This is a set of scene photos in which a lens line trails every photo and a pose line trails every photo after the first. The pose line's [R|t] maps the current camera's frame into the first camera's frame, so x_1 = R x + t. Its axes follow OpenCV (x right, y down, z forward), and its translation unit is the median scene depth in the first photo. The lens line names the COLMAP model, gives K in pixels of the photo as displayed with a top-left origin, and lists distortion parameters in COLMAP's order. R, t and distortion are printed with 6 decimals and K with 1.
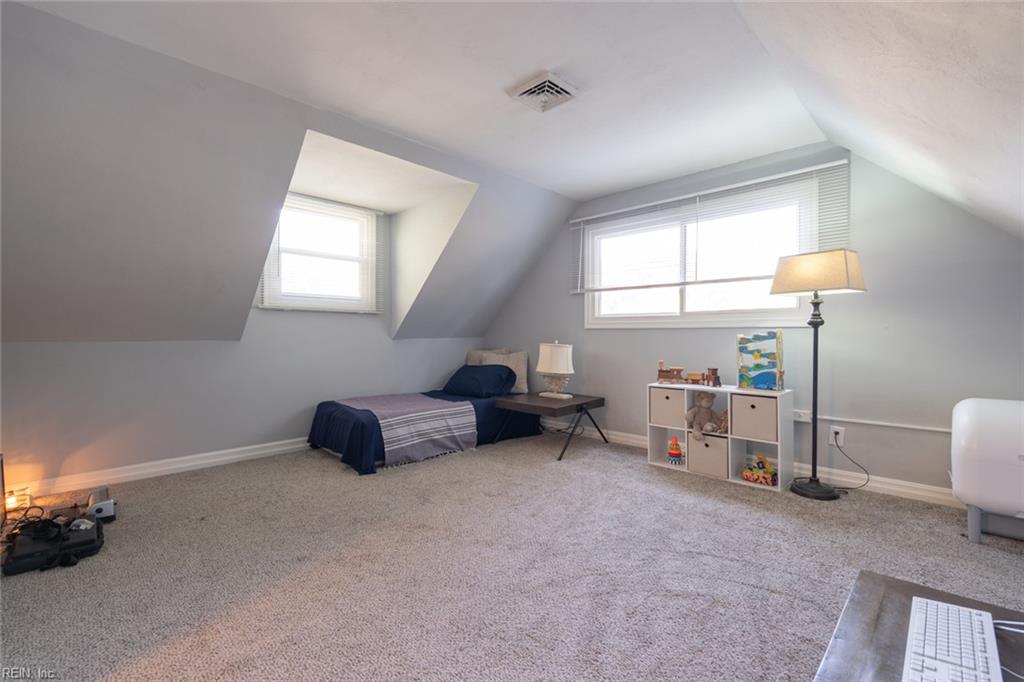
lens RADIAL K [[448.9, 0, 520.4], [0, 448.9, 338.5], [0, 0, 1]] dist [0.001821, 0.000317]
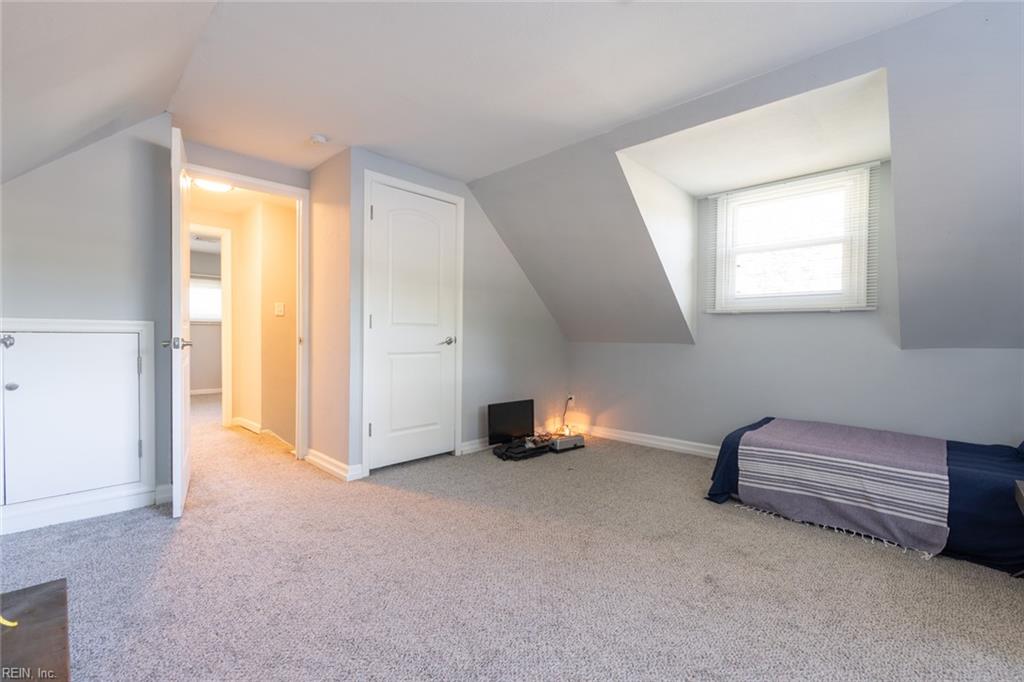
lens RADIAL K [[454.7, 0, 516.6], [0, 454.7, 343.8], [0, 0, 1]] dist [-0.000707, 0.000113]
pose [[0.001006, 0.013874, -0.999903, 0.463266], [-0.017636, 0.999748, 0.013854, -0.004143], [0.999844, 0.017621, 0.001251, 0.545076]]
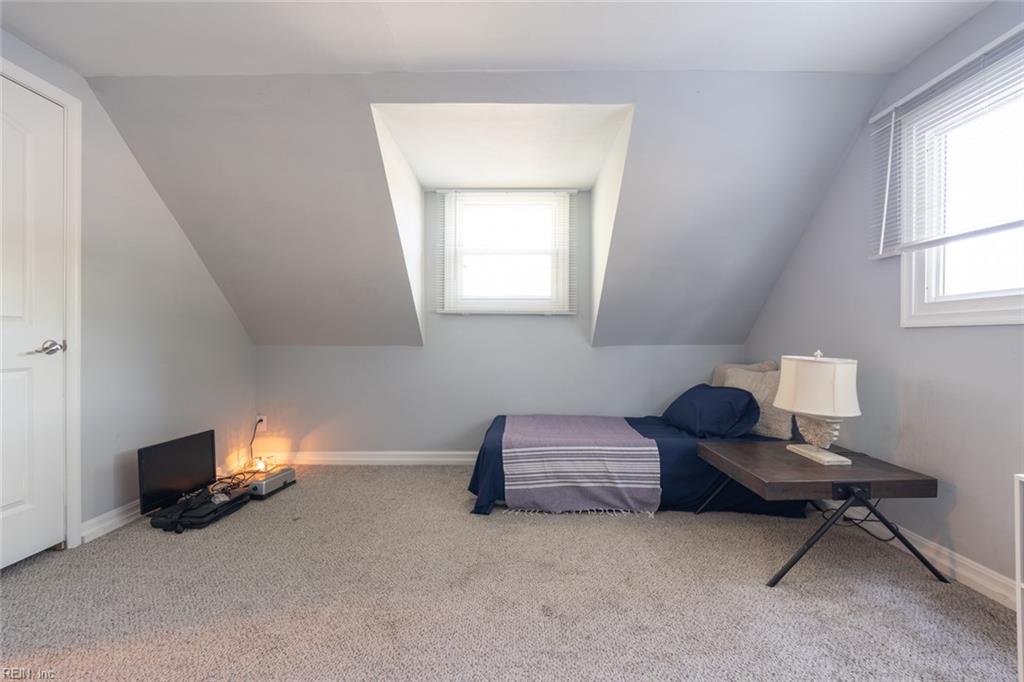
lens RADIAL K [[454.7, 0, 516.6], [0, 454.7, 343.8], [0, 0, 1]] dist [-0.000707, 0.000113]
pose [[0.687641, 0.004815, -0.726035, 0.259555], [-0.005685, 0.999983, 0.001247, -0.002991], [0.726029, 0.003270, 0.687656, 0.429370]]
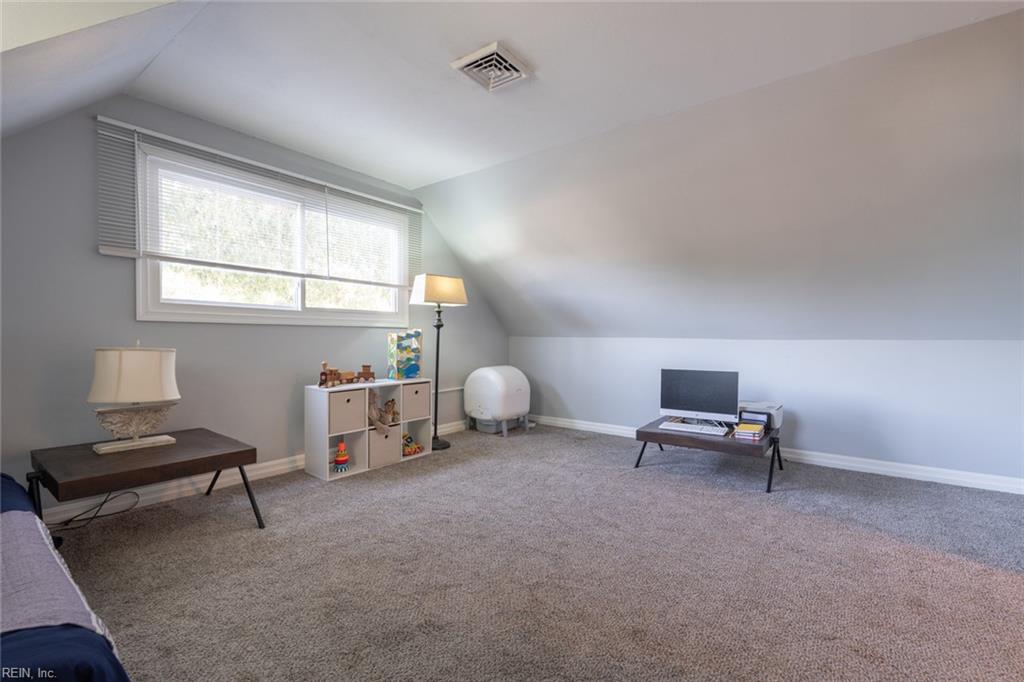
lens RADIAL K [[442.6, 0, 512.0], [0, 442.6, 341.0], [0, 0, 1]] dist [-0.000900, -0.000064]
pose [[-0.110367, -0.015977, 0.993763, -0.573933], [-0.000952, 0.999872, 0.015969, -0.006562], [-0.993890, 0.000817, -0.110368, 0.707603]]
